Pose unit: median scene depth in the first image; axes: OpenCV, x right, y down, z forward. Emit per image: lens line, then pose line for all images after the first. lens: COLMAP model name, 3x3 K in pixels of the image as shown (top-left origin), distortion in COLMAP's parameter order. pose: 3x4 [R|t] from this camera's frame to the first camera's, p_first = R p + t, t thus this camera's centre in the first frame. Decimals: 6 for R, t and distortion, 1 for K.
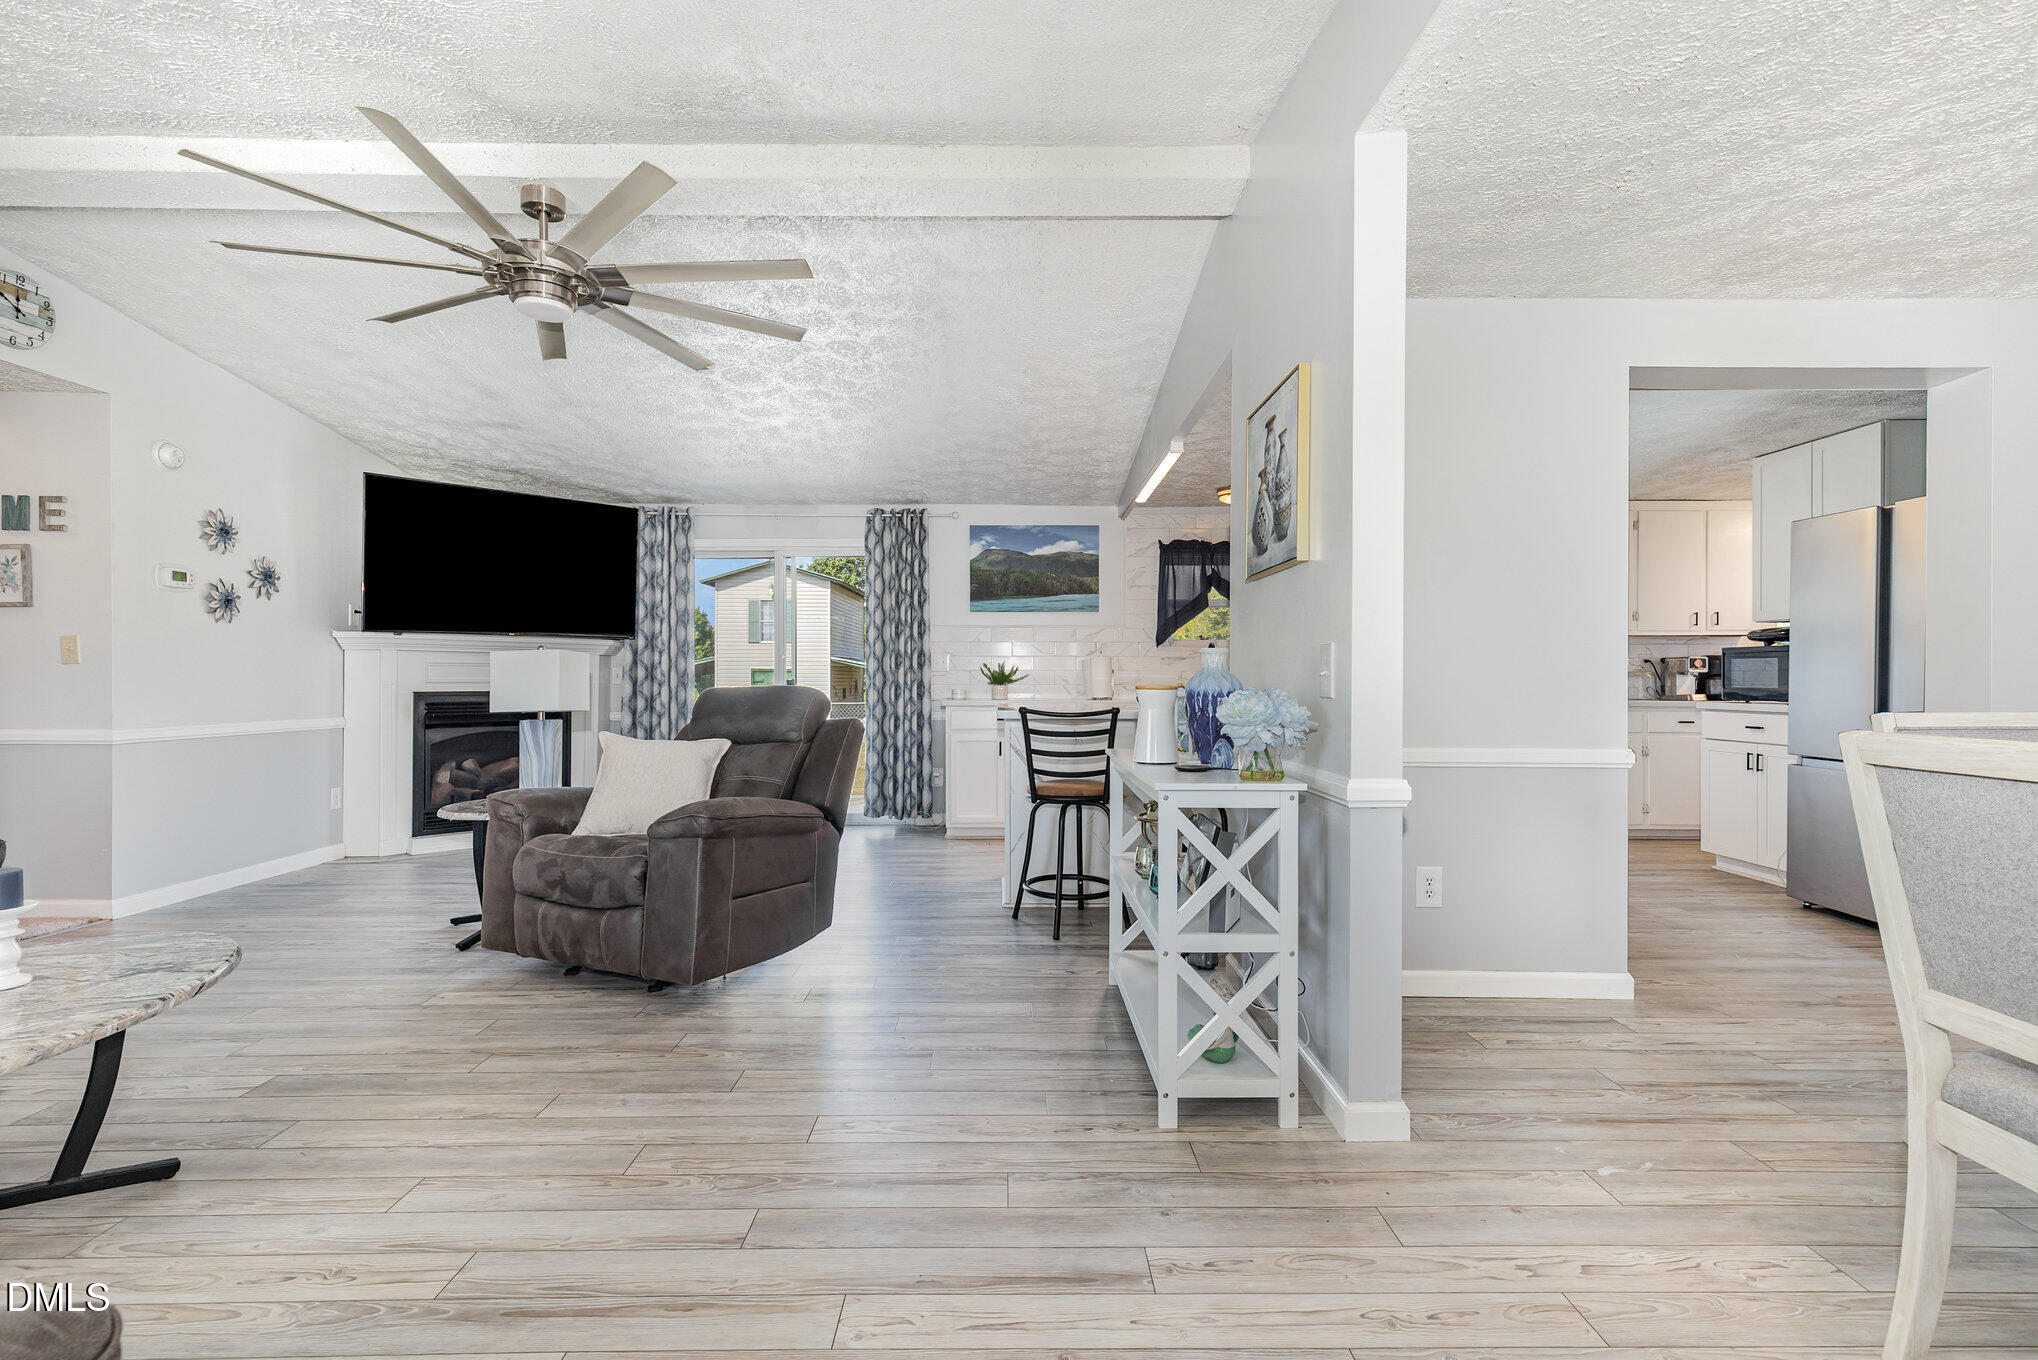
lens RADIAL K [[925.3, 0, 1015.1], [0, 925.3, 677.2], [0, 0, 1]] dist [0.009485, -0.002192]
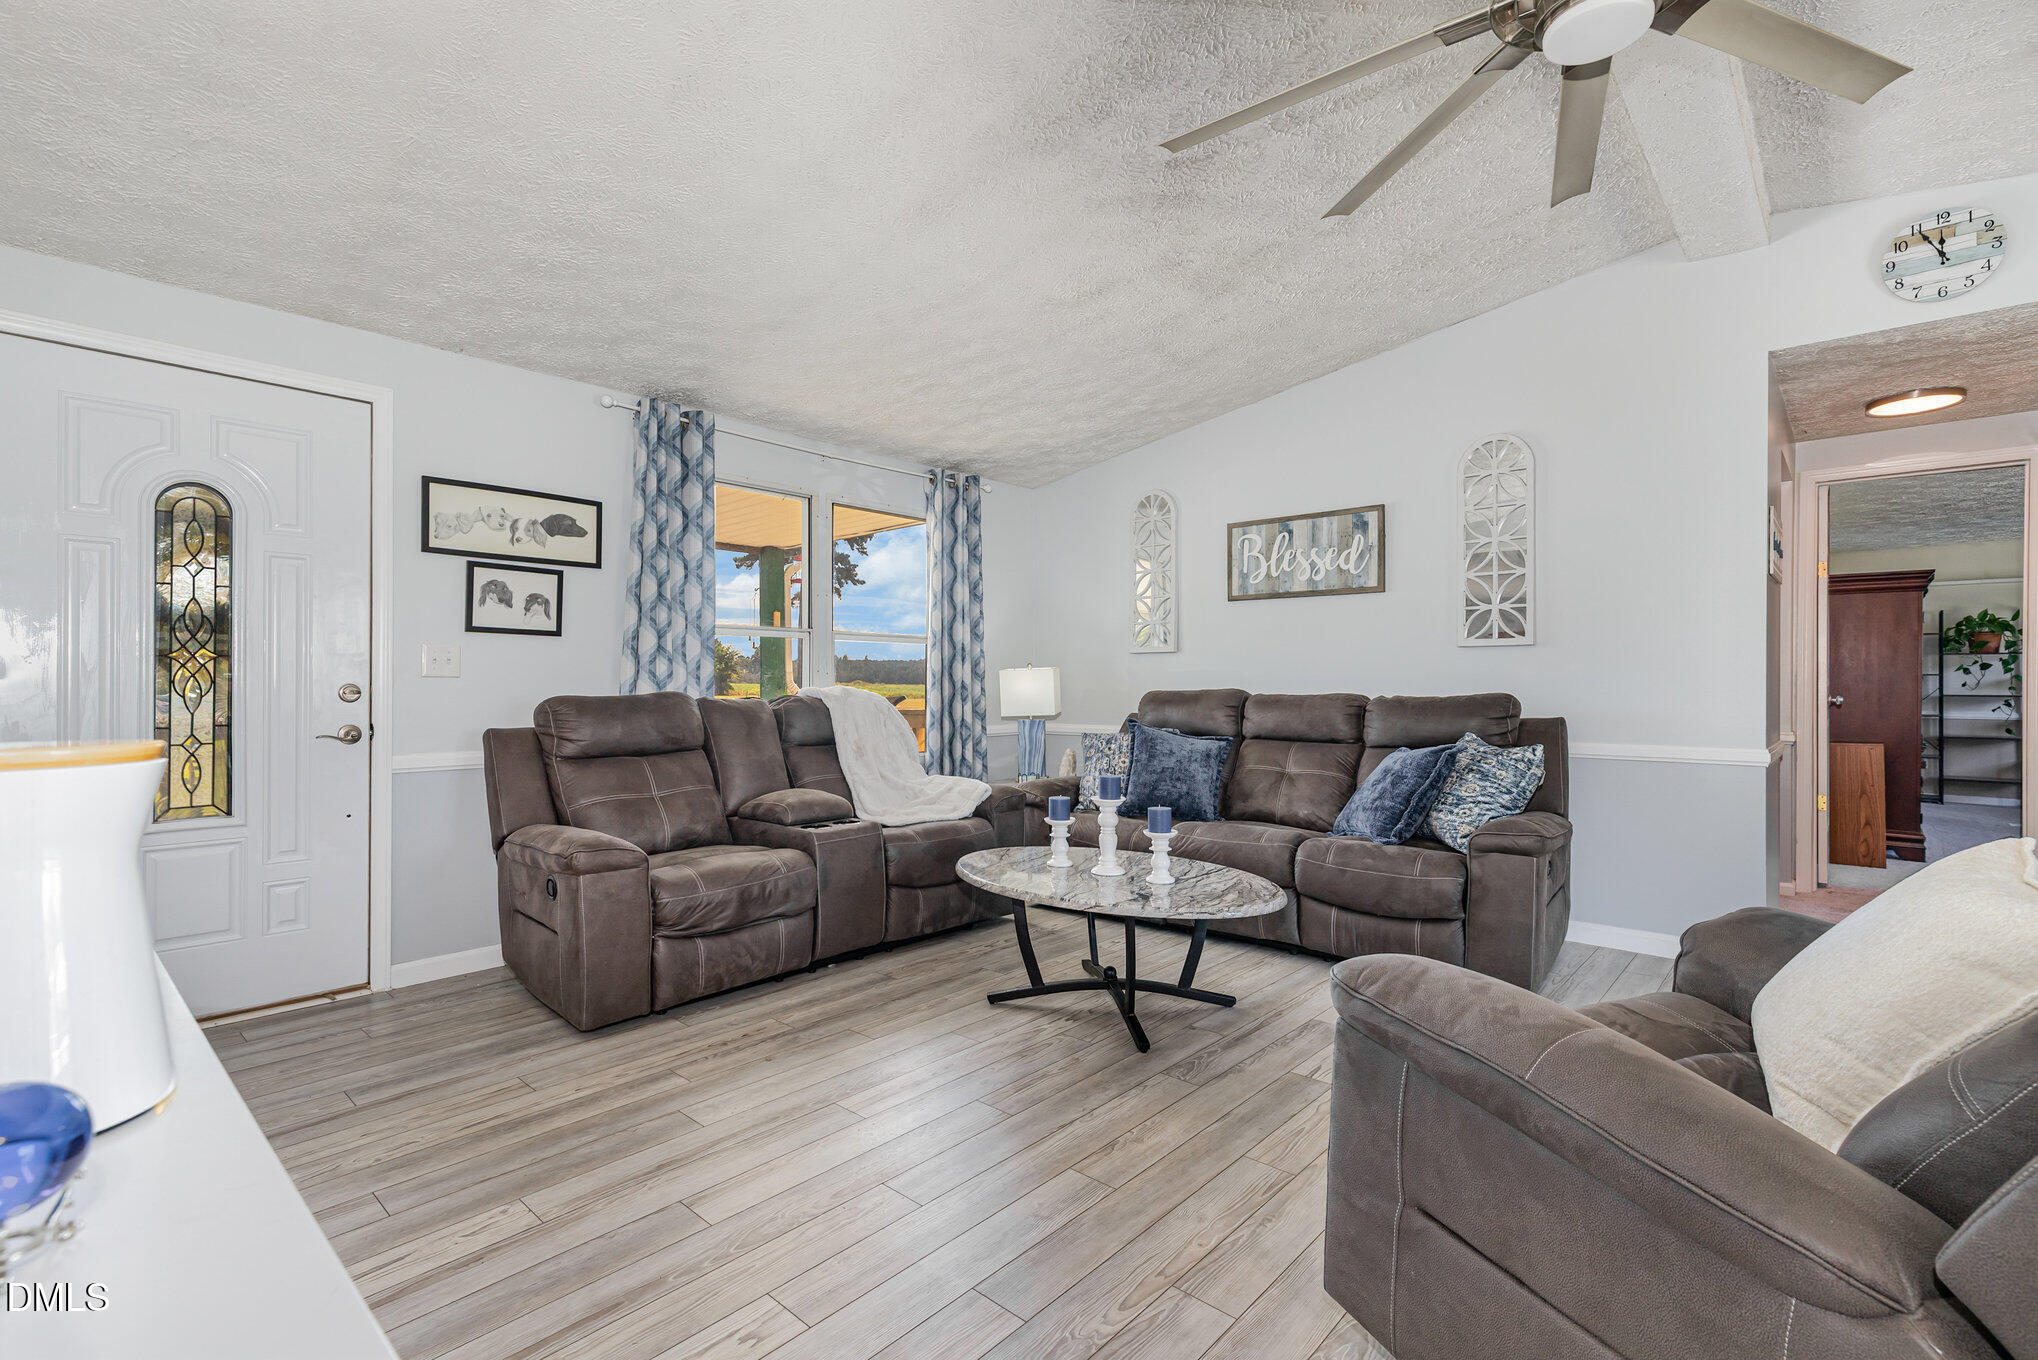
lens RADIAL K [[925.3, 0, 1016.5], [0, 925.3, 684.2], [0, 0, 1]] dist [0.009485, -0.002192]
pose [[-0.675228, -0.000819, -0.737609, 0.068949], [-0.001544, 0.999999, 0.000303, -0.001874], [0.737608, 0.001343, -0.675228, 0.545939]]
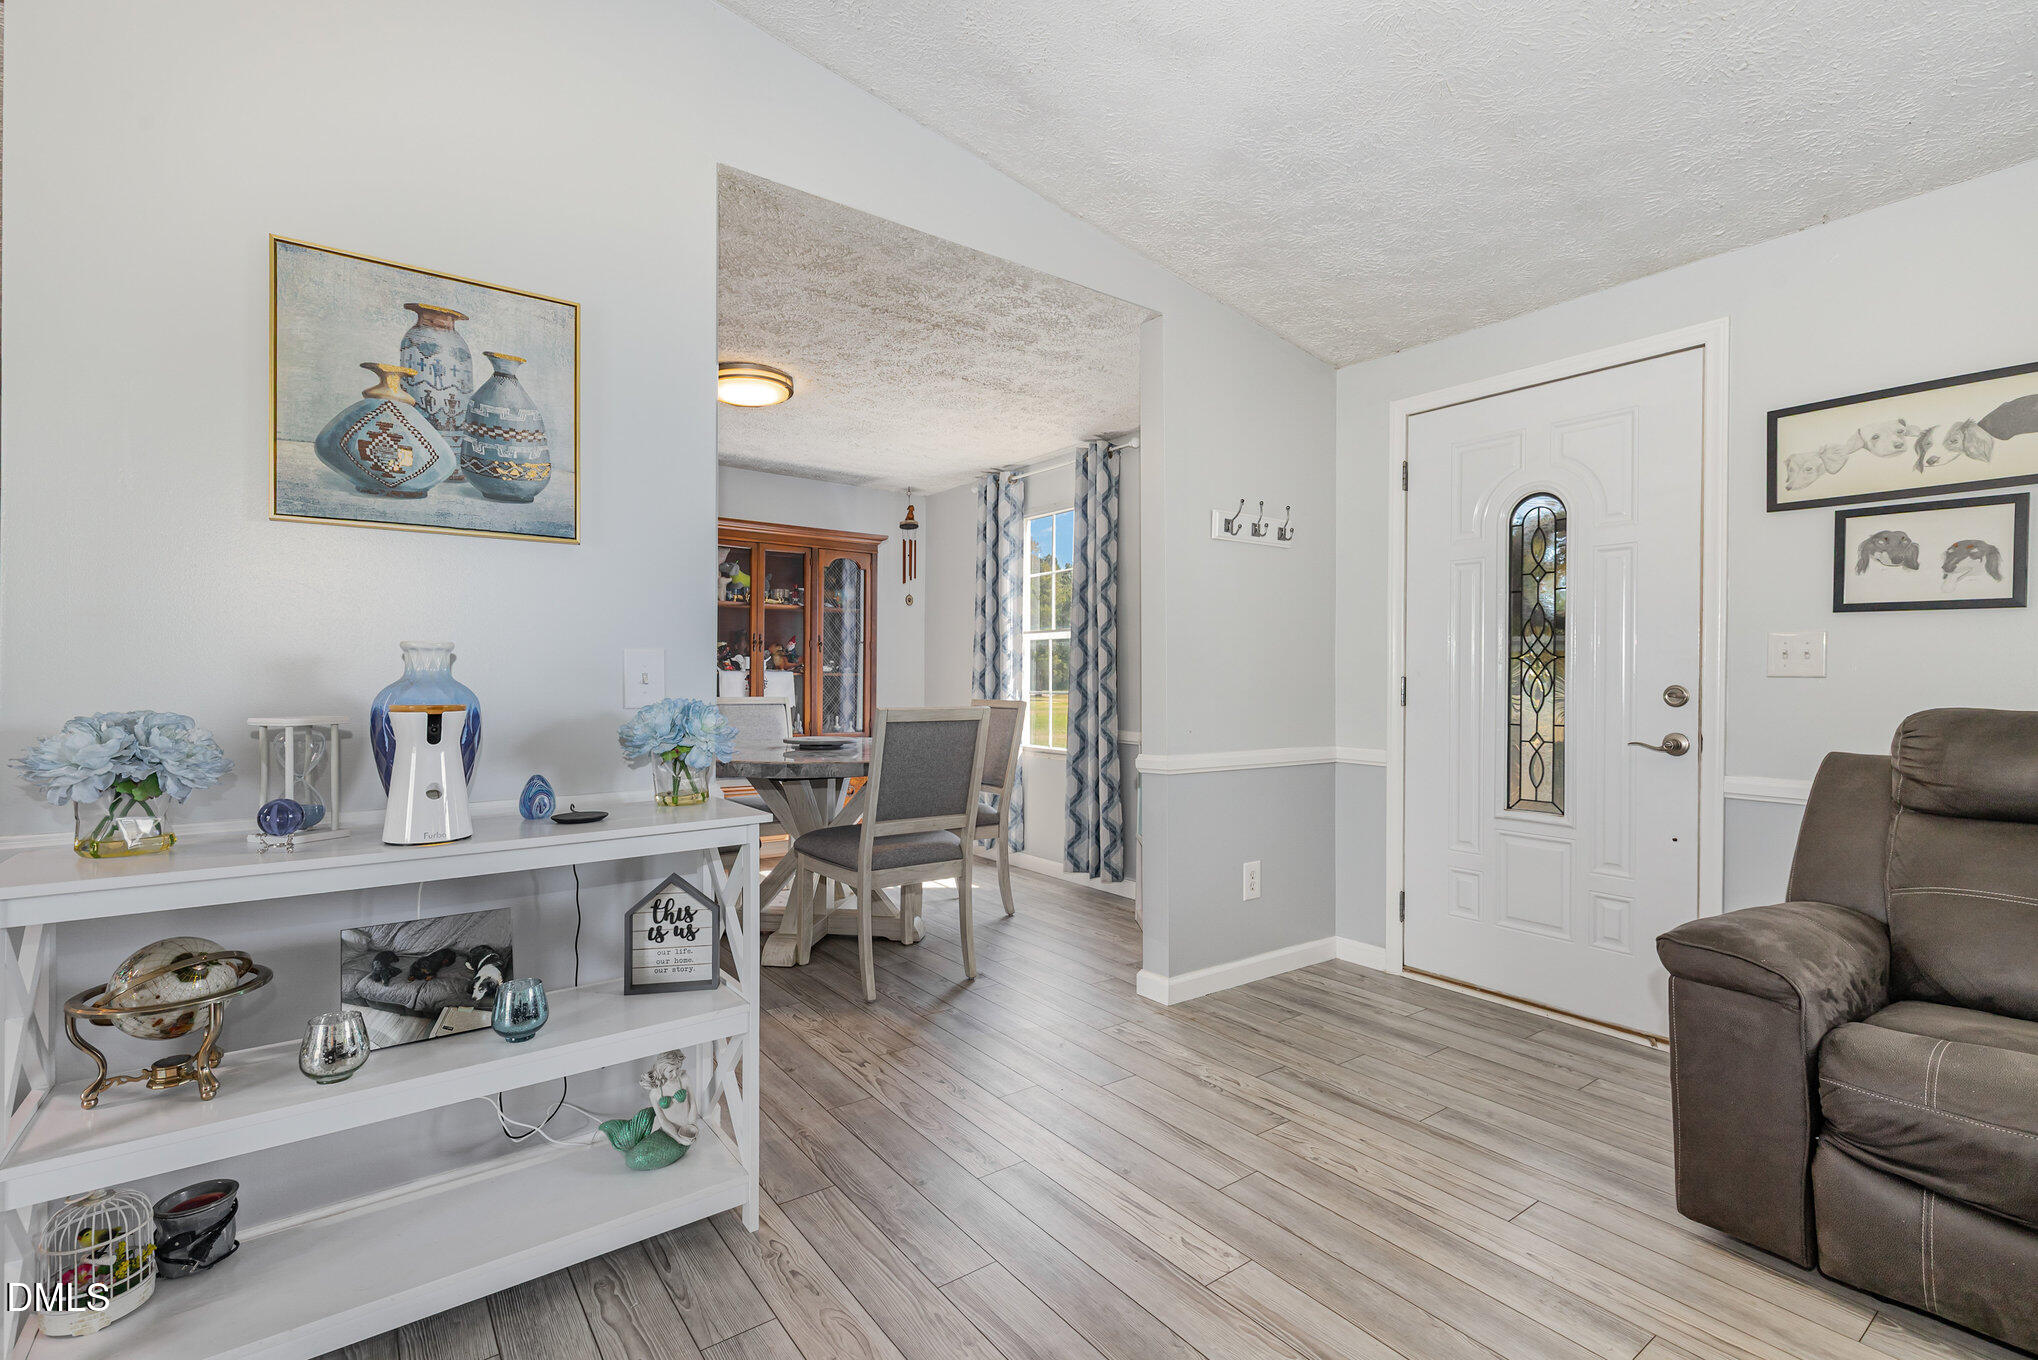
lens RADIAL K [[925.3, 0, 1024.2], [0, 925.3, 677.5], [0, 0, 1]] dist [0.009485, -0.002192]
pose [[-0.595982, -0.003992, 0.802988, -0.219593], [-0.005441, 0.999985, 0.000934, -0.003780], [-0.802979, -0.003812, -0.595994, 0.438977]]
